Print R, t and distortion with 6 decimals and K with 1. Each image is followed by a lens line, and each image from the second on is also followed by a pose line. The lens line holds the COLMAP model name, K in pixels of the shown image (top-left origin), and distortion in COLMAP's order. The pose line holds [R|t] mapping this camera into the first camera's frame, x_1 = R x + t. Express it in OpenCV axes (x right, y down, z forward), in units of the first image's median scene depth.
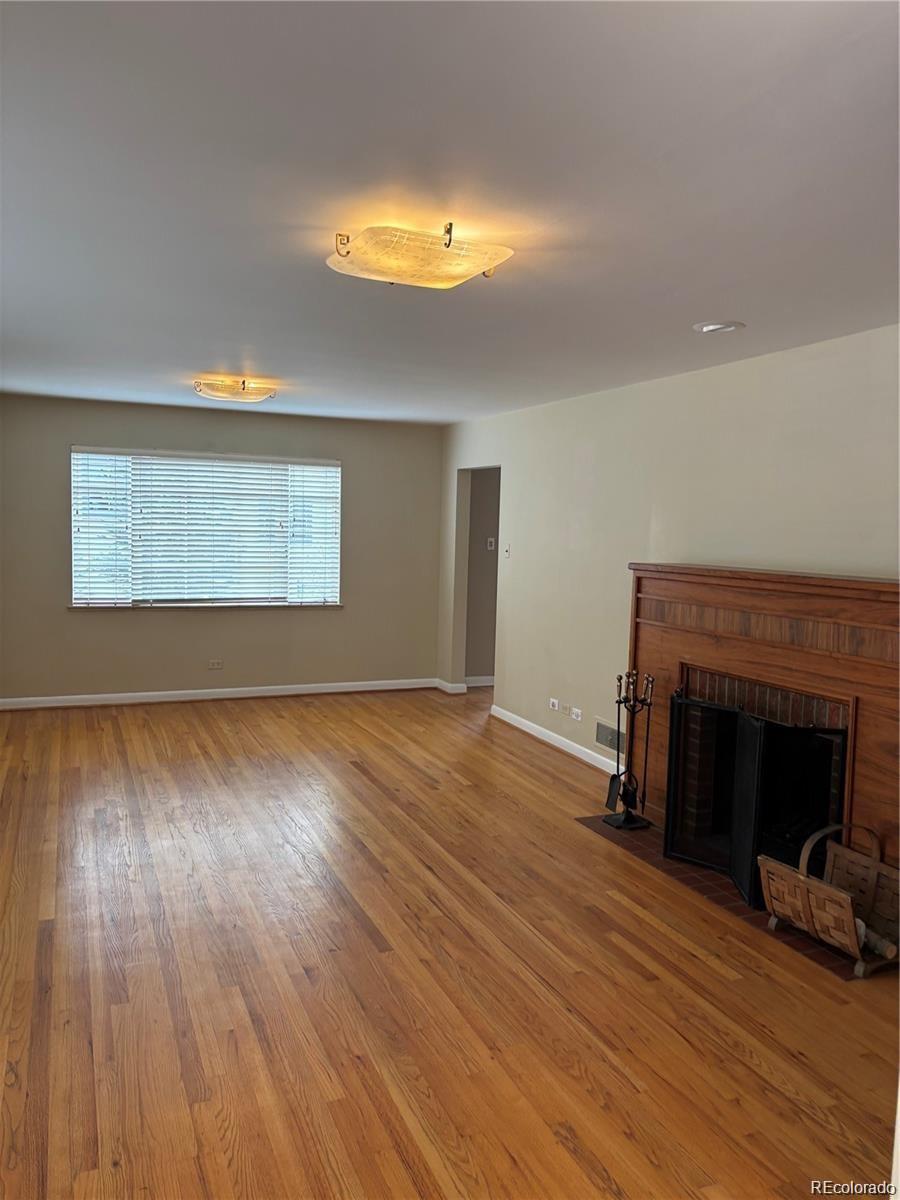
lens RADIAL K [[907.2, 0, 446.3], [0, 907.2, 596.8], [0, 0, 1]] dist [0.050807, -0.051926]
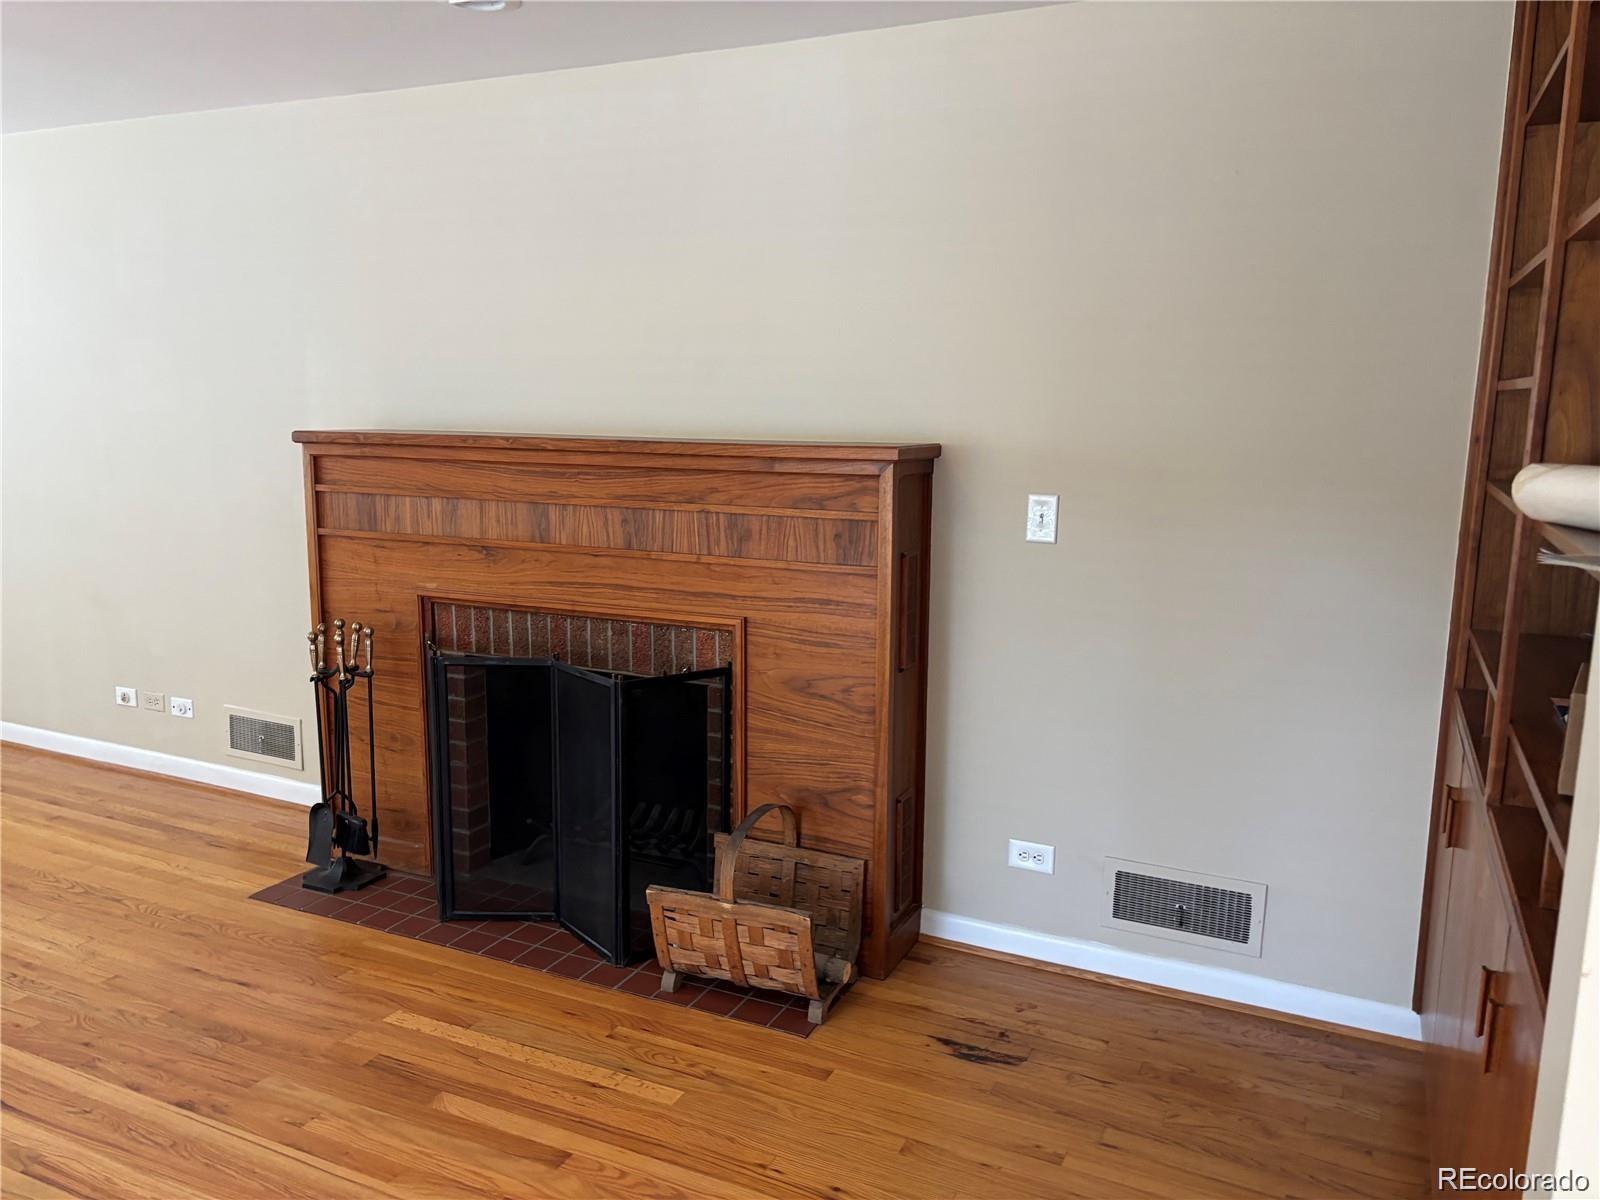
lens RADIAL K [[1209.7, 0, 768.2], [0, 1209.7, 598.3], [0, 0, 1]] dist [0.050807, -0.051926]
pose [[0.745663, -0.130176, 0.653484, -0.106065], [0.063393, 0.990141, 0.124905, -0.013219], [-0.663301, -0.051711, 0.746564, 0.295708]]
